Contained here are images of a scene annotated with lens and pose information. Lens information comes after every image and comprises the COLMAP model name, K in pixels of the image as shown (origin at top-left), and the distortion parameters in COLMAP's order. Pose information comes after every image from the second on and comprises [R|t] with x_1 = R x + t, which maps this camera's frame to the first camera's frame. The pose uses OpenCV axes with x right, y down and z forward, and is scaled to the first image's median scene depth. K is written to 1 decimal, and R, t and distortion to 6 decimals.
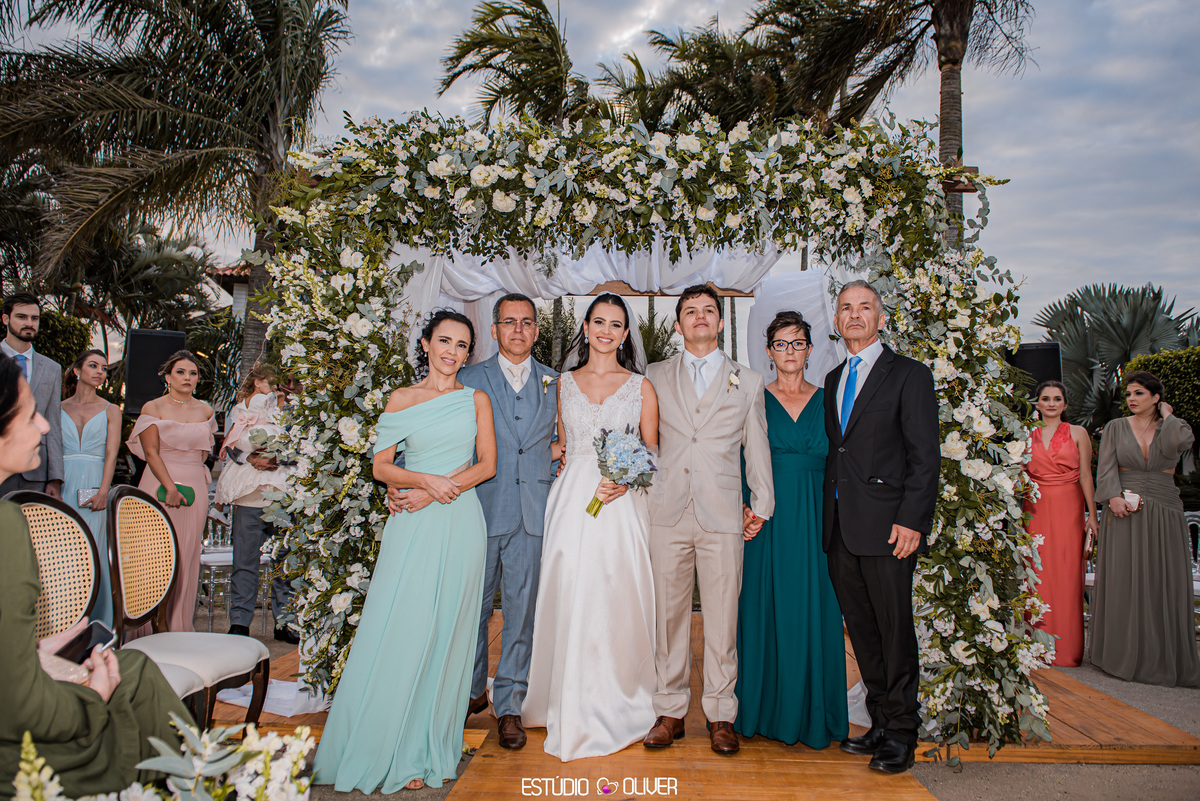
lens RADIAL K [[796.7, 0, 590.2], [0, 796.7, 391.7], [0, 0, 1]] dist [-0.052270, -0.003695]
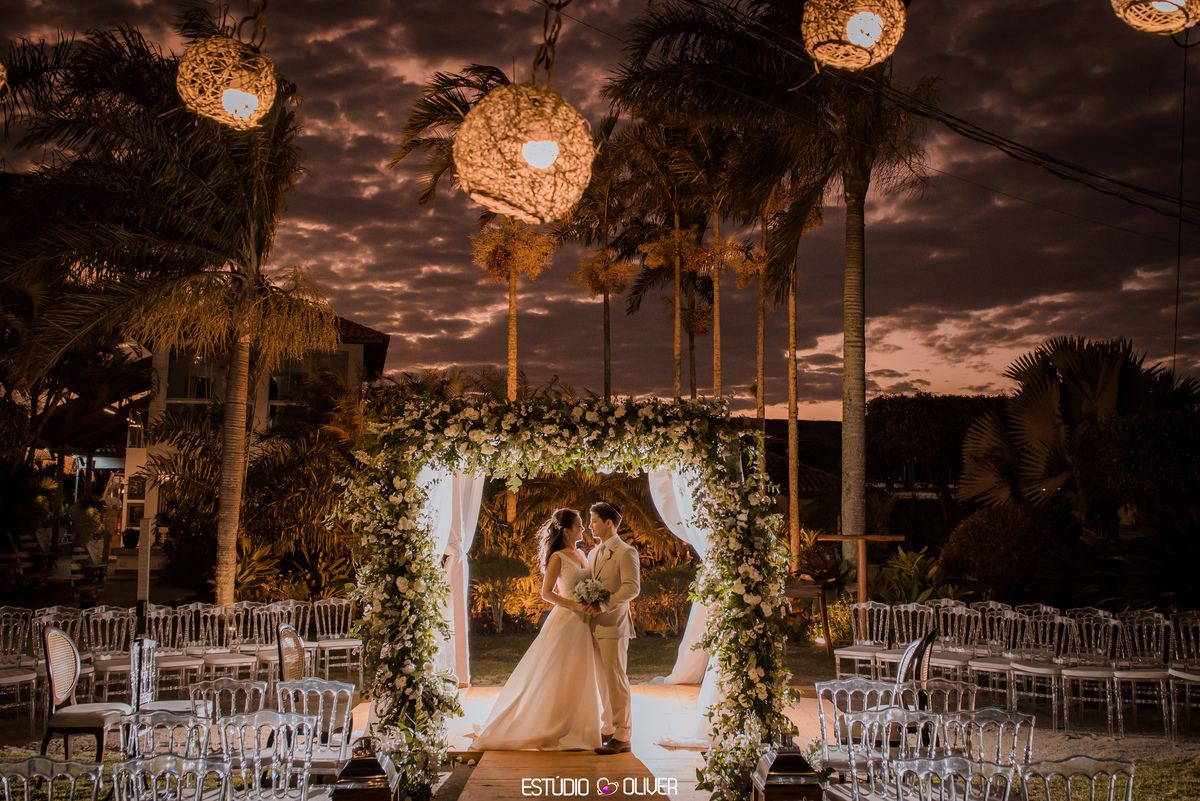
lens RADIAL K [[1022.8, 0, 621.4], [0, 1022.8, 366.8], [0, 0, 1]] dist [-0.065311, 0.015233]
pose [[0.997958, -0.012576, 0.062628, 0.047459], [0.014886, 0.999221, -0.036554, -0.346126], [-0.062119, 0.037412, 0.997367, -1.309572]]
